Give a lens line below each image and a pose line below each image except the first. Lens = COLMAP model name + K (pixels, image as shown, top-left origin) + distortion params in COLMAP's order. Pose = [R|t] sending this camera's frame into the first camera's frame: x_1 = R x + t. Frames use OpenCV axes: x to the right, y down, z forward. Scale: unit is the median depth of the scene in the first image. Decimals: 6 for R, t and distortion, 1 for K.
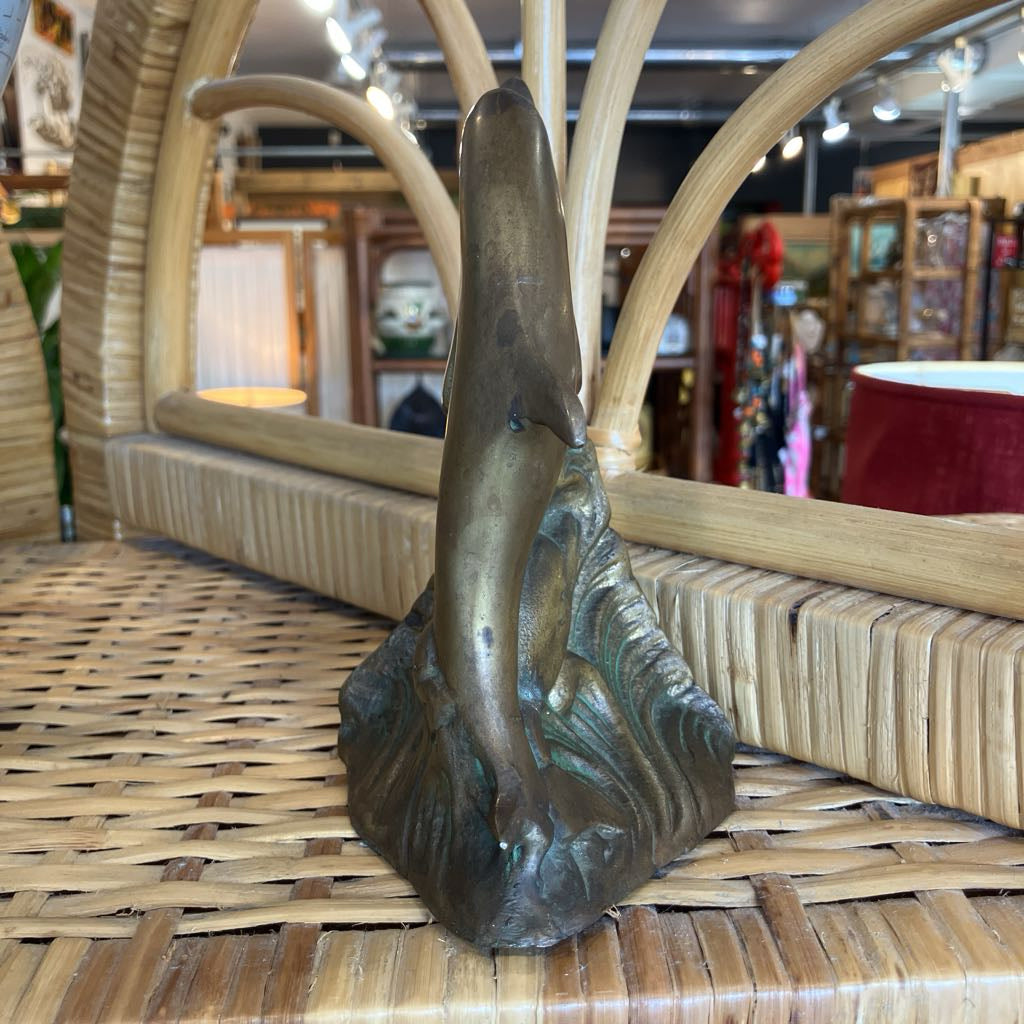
lens RADIAL K [[1156.0, 0, 511.9], [0, 1156.0, 510.4], [0, 0, 1]] dist [-0.019046, 0.017322]
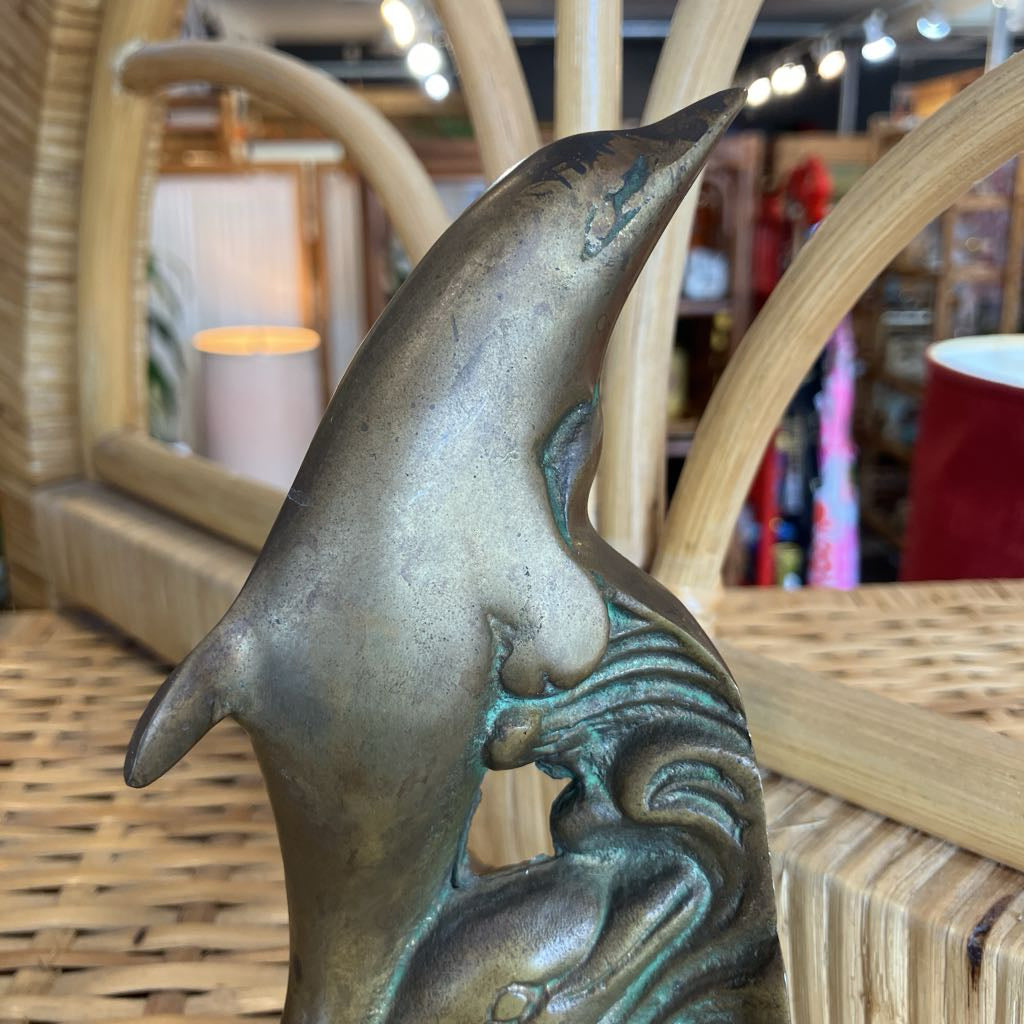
lens RADIAL K [[1168.5, 0, 516.6], [0, 1168.5, 505.9], [0, 0, 1]] dist [-0.031911, 0.030200]
pose [[0.999868, 0.006141, -0.015072, -0.002222], [-0.005212, 0.998130, 0.060910, -0.128028], [0.015418, -0.060823, 0.998029, 0.241626]]
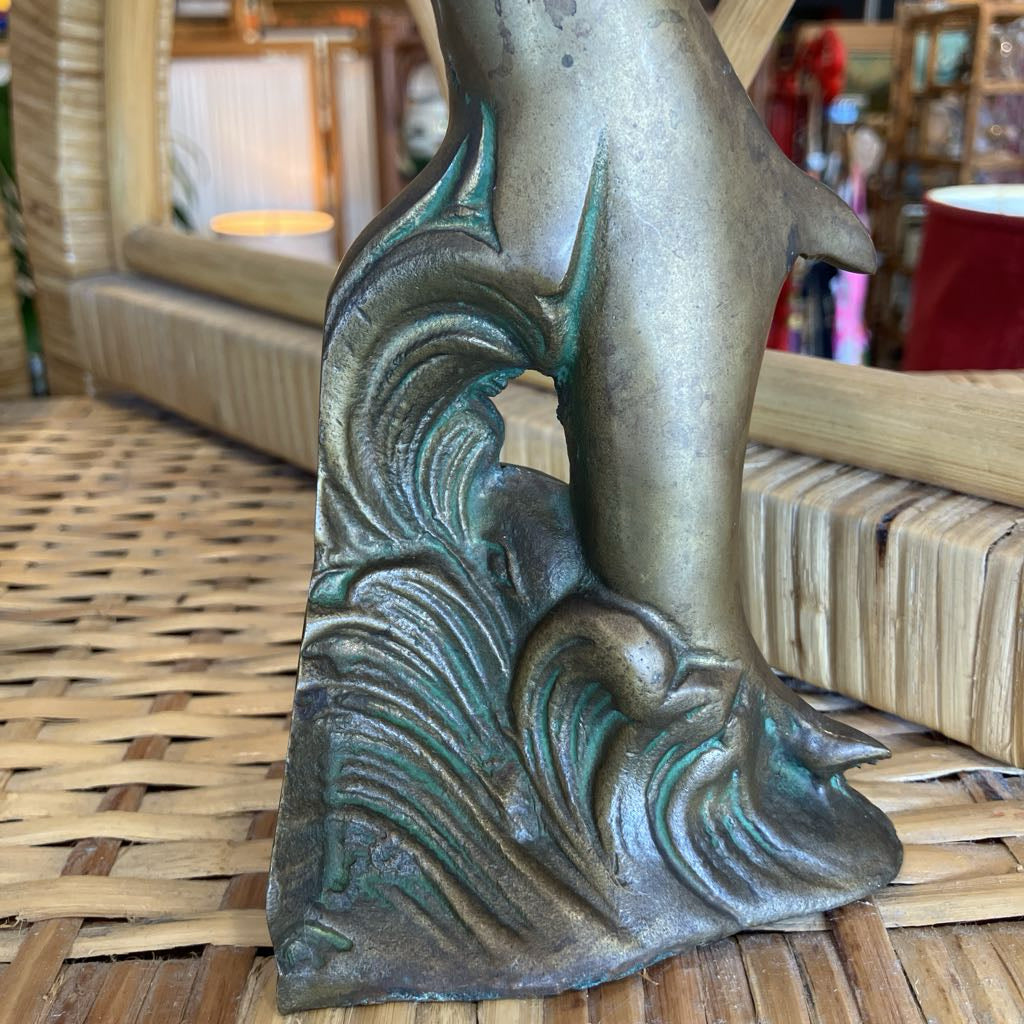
lens RADIAL K [[1164.1, 0, 509.4], [0, 1164.1, 507.6], [0, 0, 1]] dist [-0.035043, 0.047954]
pose [[0.999365, 0.008359, -0.034642, 0.015149], [-0.003302, 0.989640, 0.143531, -0.023114], [0.035483, -0.143325, 0.989039, 0.152385]]
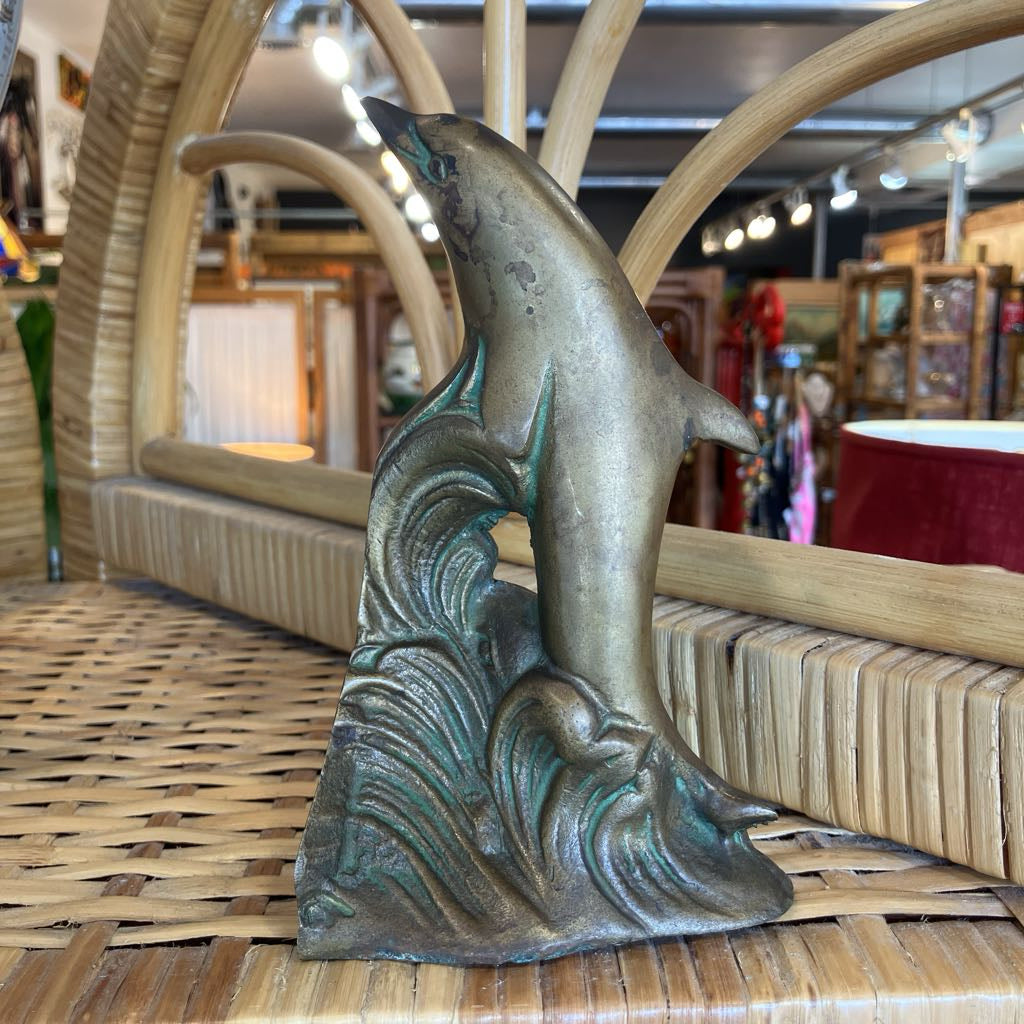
lens RADIAL K [[1153.8, 0, 512.7], [0, 1153.8, 509.7], [0, 0, 1]] dist [-0.000270, -0.036538]
pose [[0.999893, 0.010722, -0.009959, 0.039208], [-0.011233, 0.998549, -0.052671, 0.016246], [0.009380, 0.052777, 0.998562, -0.021291]]
